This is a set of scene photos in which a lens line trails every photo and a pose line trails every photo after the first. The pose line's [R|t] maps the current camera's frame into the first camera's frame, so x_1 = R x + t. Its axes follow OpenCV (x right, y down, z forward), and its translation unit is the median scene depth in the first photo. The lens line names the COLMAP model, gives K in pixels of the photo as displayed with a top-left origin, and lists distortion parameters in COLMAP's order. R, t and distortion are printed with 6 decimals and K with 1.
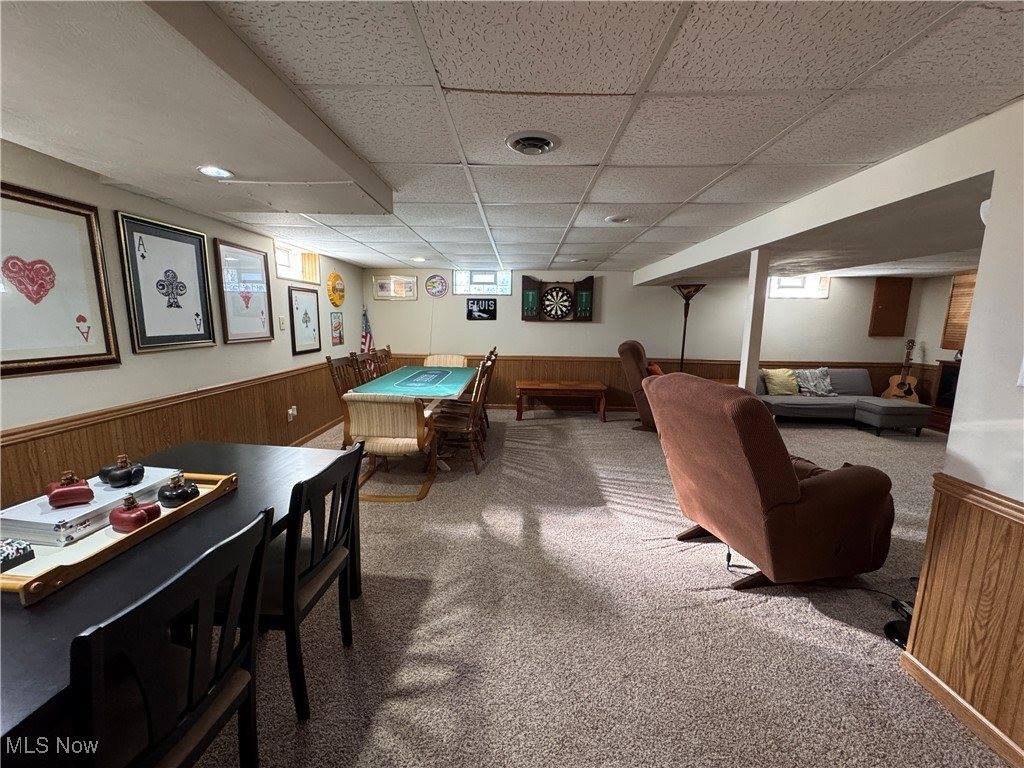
lens RADIAL K [[408.3, 0, 513.2], [0, 408.3, 384.3], [0, 0, 1]] dist [-0.002618, -0.000063]
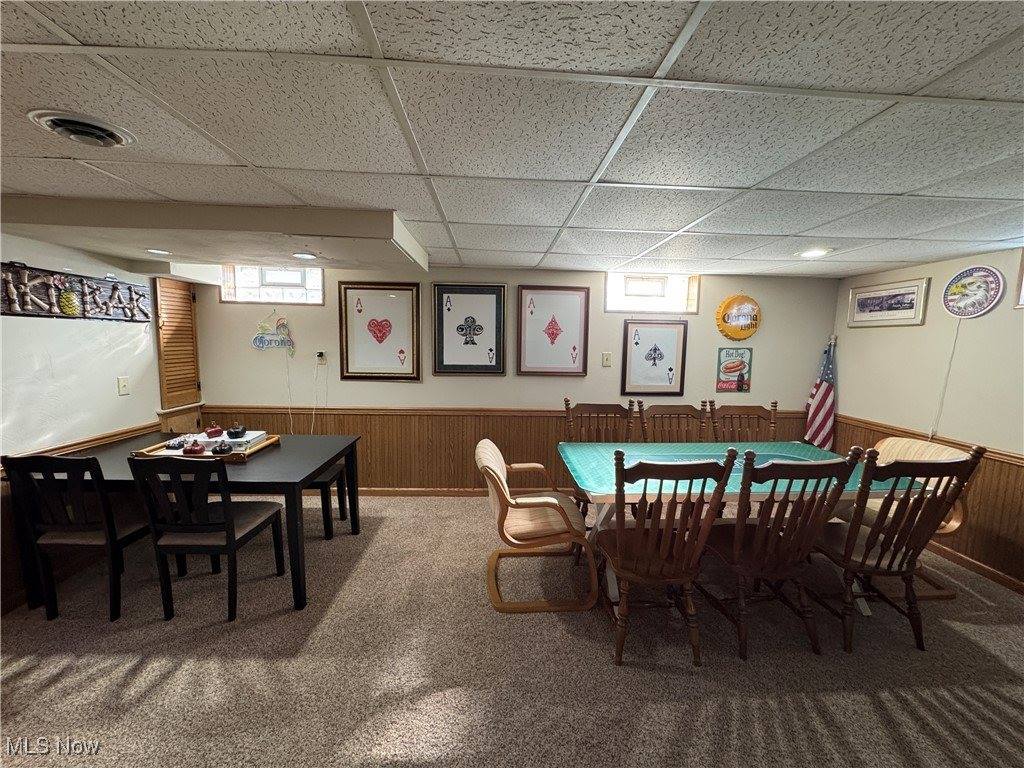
lens RADIAL K [[408.3, 0, 513.0], [0, 408.3, 385.5], [0, 0, 1]] dist [-0.002618, -0.000063]
pose [[0.068681, 0.101093, -0.992503, 0.482382], [-0.173479, 0.980906, 0.087907, -0.185072], [0.982440, 0.166141, 0.084907, 0.977906]]
